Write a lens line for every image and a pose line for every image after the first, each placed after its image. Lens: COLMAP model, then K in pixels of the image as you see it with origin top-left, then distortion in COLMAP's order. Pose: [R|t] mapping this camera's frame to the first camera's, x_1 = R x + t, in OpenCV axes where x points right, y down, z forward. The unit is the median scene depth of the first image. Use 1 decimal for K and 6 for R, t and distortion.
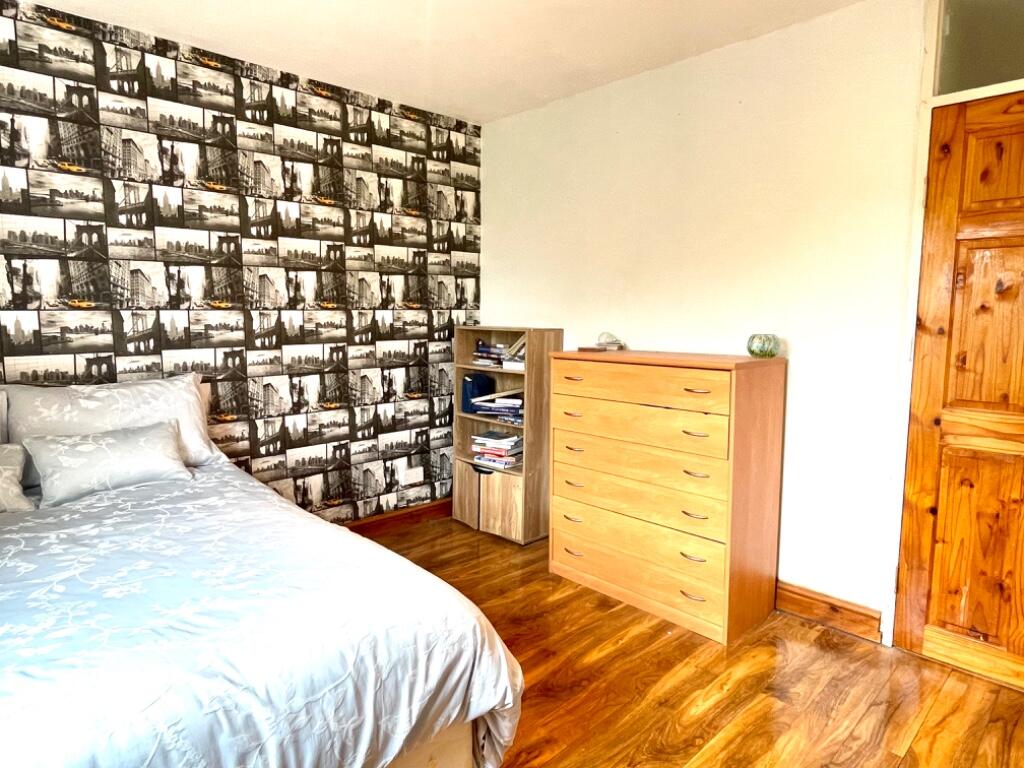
lens RADIAL K [[610.5, 0, 520.8], [0, 610.5, 385.1], [0, 0, 1]] dist [-0.001775, -0.001430]
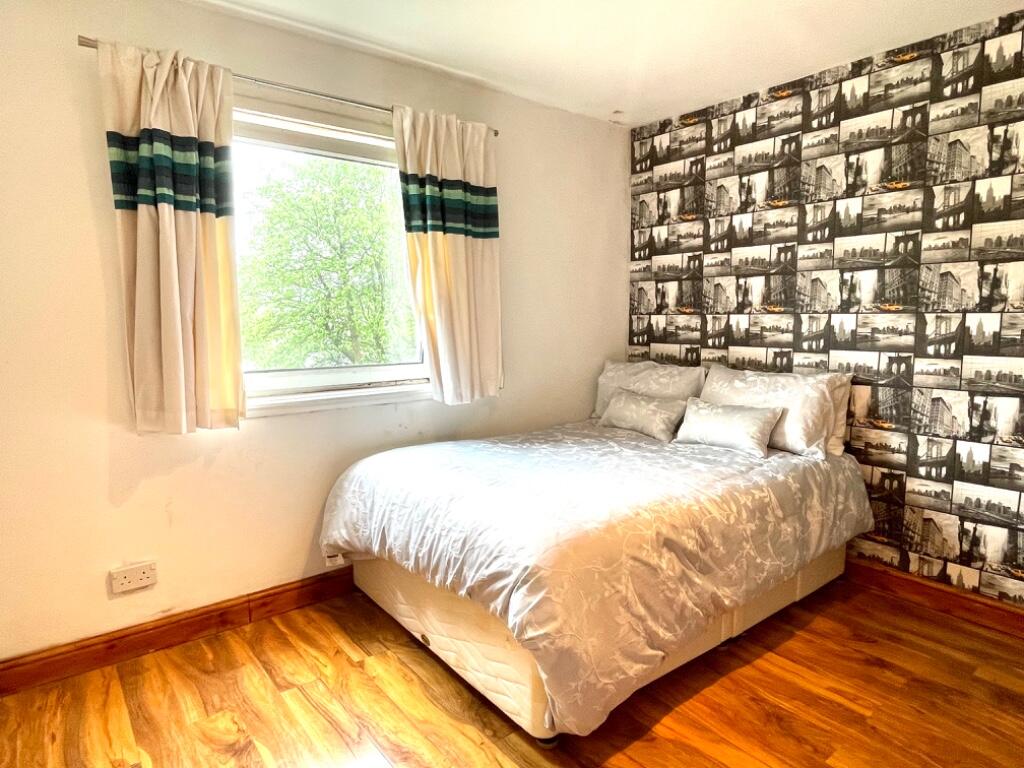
lens RADIAL K [[610.5, 0, 520.8], [0, 610.5, 381.7], [0, 0, 1]] dist [-0.001775, -0.001430]
pose [[-0.098411, 0.108760, -0.989185, 0.628738], [-0.115222, 0.986079, 0.119881, -0.076155], [0.988453, 0.125774, -0.084510, 0.611491]]
